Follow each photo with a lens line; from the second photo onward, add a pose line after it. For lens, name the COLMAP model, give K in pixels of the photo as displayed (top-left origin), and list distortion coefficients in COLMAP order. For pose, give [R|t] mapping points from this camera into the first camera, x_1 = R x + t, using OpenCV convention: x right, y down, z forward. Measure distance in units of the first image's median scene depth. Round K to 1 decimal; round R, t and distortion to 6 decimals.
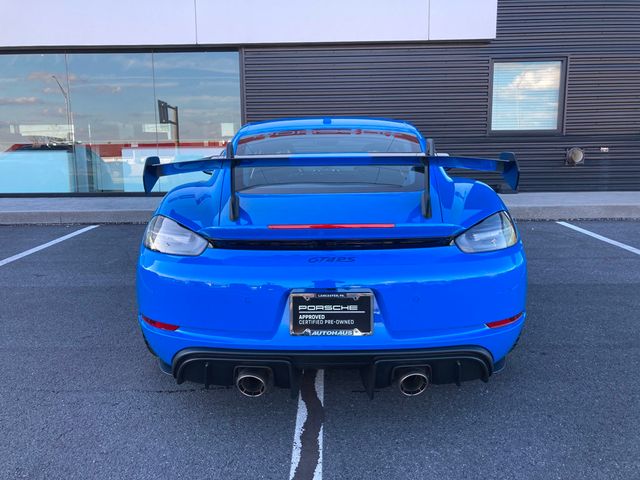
lens RADIAL K [[532.6, 0, 317.2], [0, 532.6, 233.8], [0, 0, 1]] dist [0.020422, 0.008626]
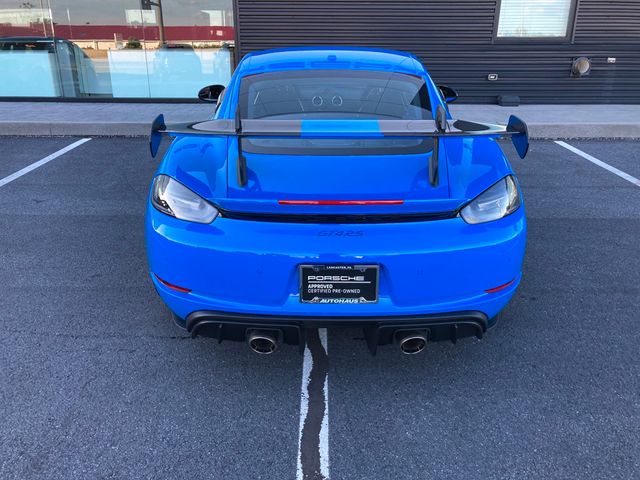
lens RADIAL K [[531.1, 0, 320.0], [0, 531.1, 240.0], [0, 0, 1]] dist [0.025462, -0.003454]
pose [[0.999718, 0.008726, 0.022088, -0.009762], [-0.013126, 0.978108, 0.207683, -0.042673], [-0.019792, -0.207914, 0.977947, -0.000844]]
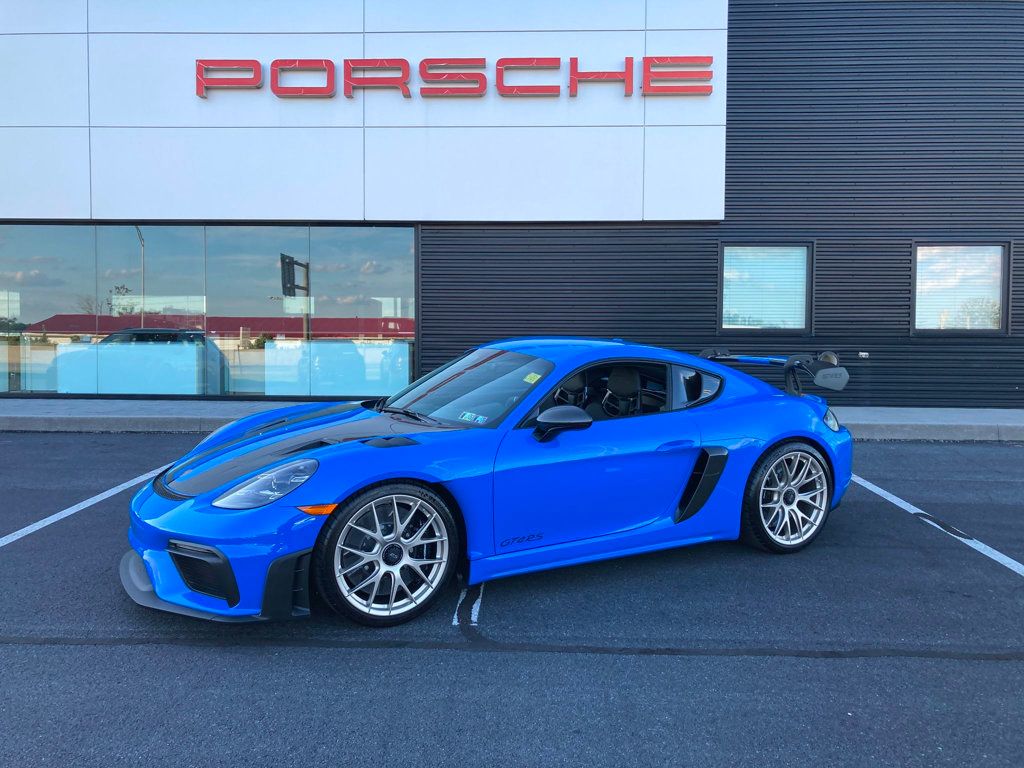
lens RADIAL K [[847.4, 0, 502.6], [0, 847.4, 370.9], [0, 0, 1]] dist [0.028279, 0.004911]
pose [[0.999595, 0.019173, -0.021043, 0.027802], [-0.021339, 0.993918, -0.108038, 0.021258], [0.018843, 0.108443, 0.993924, -0.352831]]
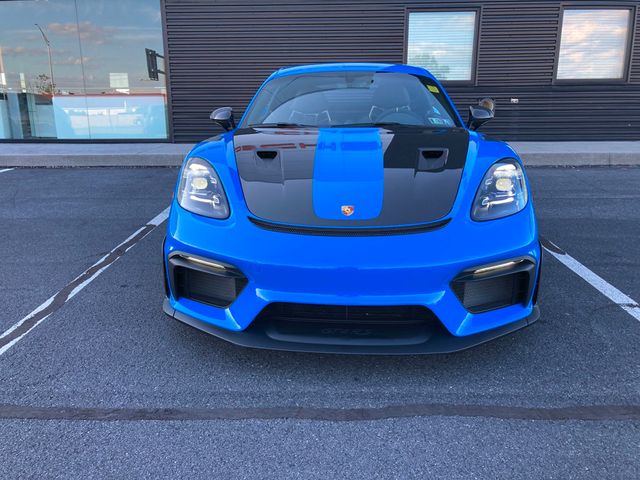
lens RADIAL K [[533.9, 0, 311.3], [0, 533.9, 239.2], [0, 0, 1]] dist [0.019644, 0.006572]
pose [[0.999907, 0.009357, -0.009954, 0.199563], [-0.008369, 0.995437, 0.095048, 0.018118], [0.010798, -0.094956, 0.995423, -0.075300]]
